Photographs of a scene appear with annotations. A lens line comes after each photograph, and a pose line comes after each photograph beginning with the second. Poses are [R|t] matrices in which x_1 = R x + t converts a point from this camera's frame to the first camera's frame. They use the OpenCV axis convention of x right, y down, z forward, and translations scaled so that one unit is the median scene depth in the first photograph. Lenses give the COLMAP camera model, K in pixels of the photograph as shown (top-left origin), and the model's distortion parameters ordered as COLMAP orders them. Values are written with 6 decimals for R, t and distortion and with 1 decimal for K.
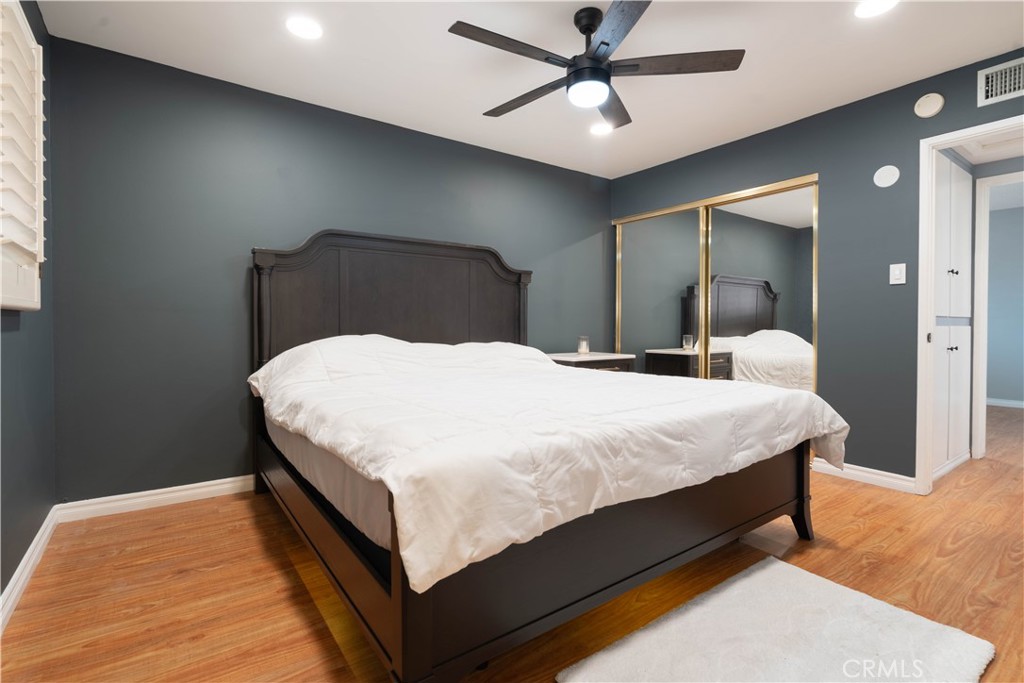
lens RADIAL K [[476.3, 0, 512.0], [0, 476.3, 336.2], [0, 0, 1]] dist [-0.001713, -0.000037]
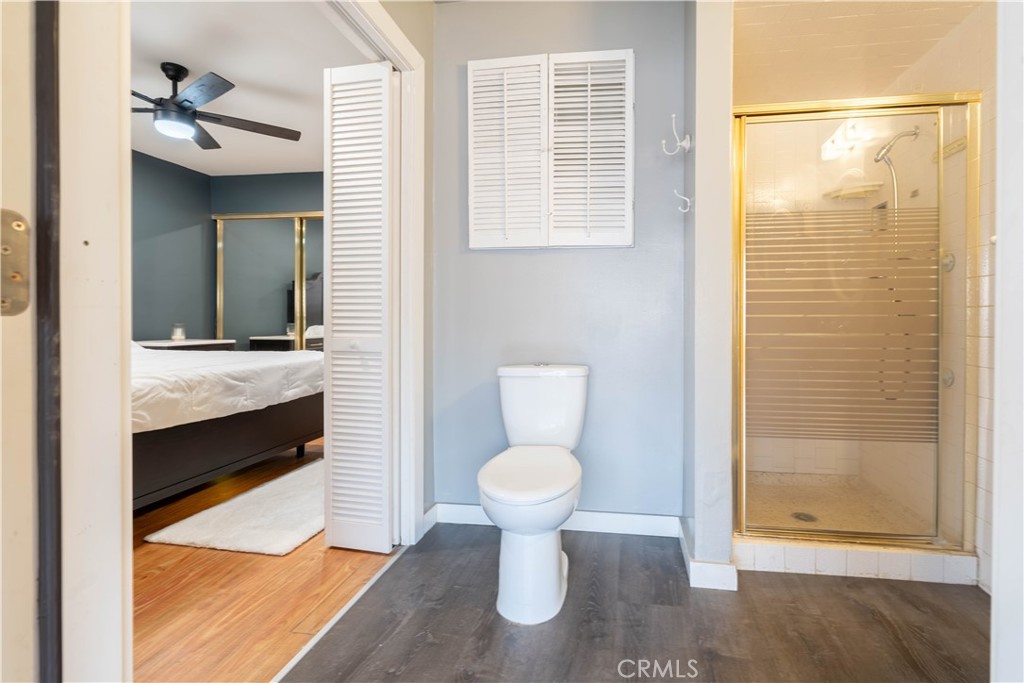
lens RADIAL K [[476.3, 0, 537.0], [0, 476.3, 325.5], [0, 0, 1]] dist [-0.001713, -0.000037]
pose [[0.711106, -0.002620, 0.703080, -0.024043], [0.008885, 0.999947, -0.005260, 0.017133], [-0.703029, 0.009987, 0.711091, -0.297225]]
